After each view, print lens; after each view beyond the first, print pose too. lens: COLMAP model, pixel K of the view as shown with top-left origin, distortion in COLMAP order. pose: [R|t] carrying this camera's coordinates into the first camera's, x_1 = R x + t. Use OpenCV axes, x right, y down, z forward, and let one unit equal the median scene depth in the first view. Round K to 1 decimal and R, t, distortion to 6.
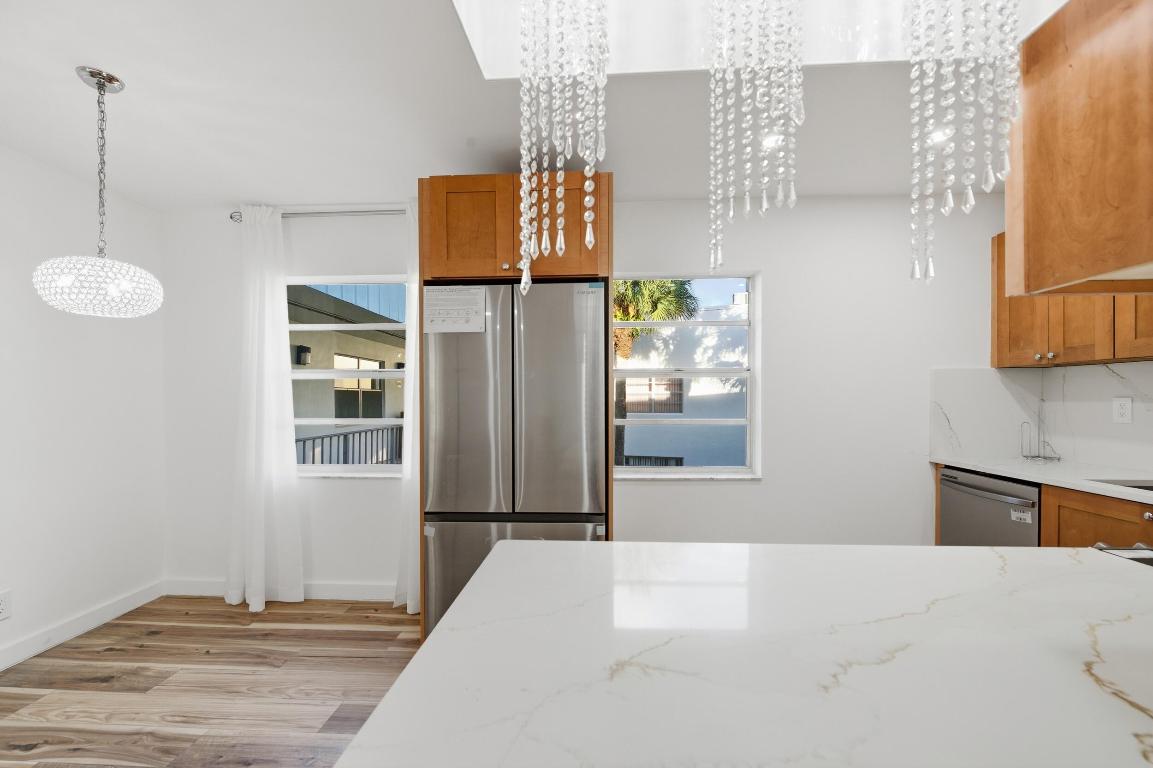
lens RADIAL K [[467.3, 0, 575.7], [0, 467.3, 397.7], [0, 0, 1]] dist [-0.001286, -0.000715]
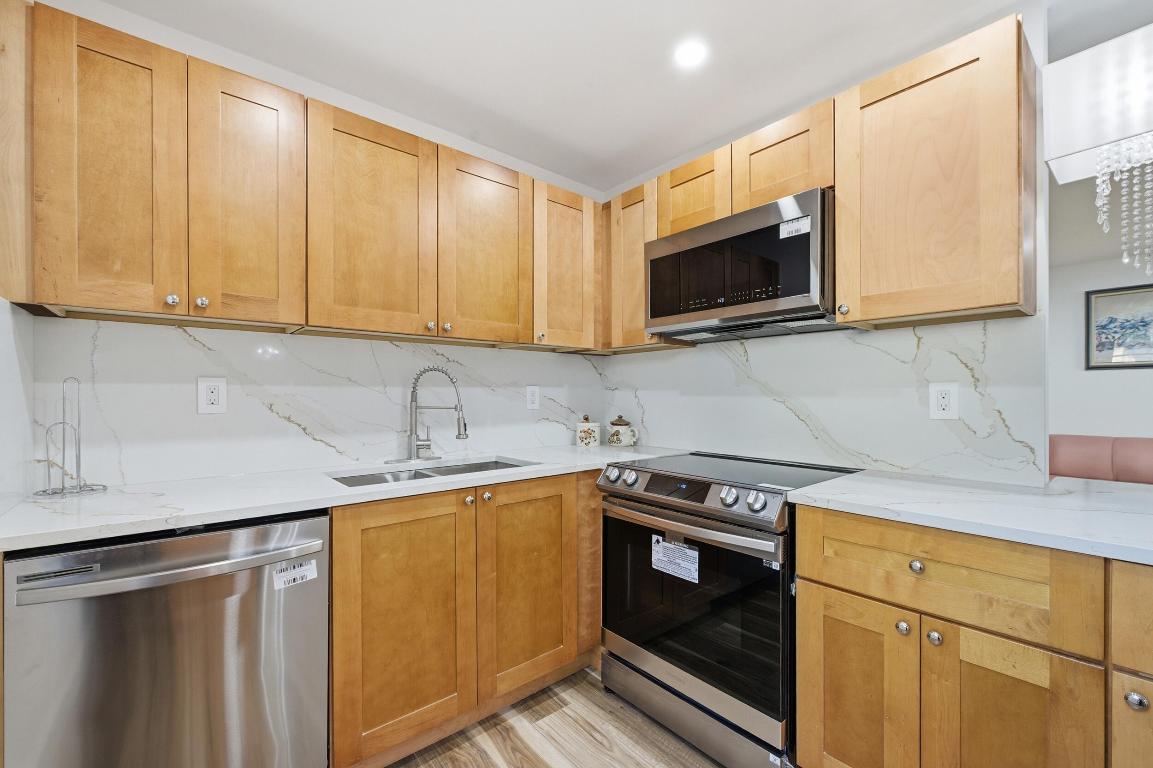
lens RADIAL K [[475.0, 0, 575.2], [0, 475.0, 396.9], [0, 0, 1]] dist [-0.000114, -0.000992]
pose [[-0.683645, 0.002227, 0.729811, 0.272048], [0.004508, 0.999989, 0.001171, 0.031169], [-0.729801, 0.004091, -0.683648, 1.106350]]
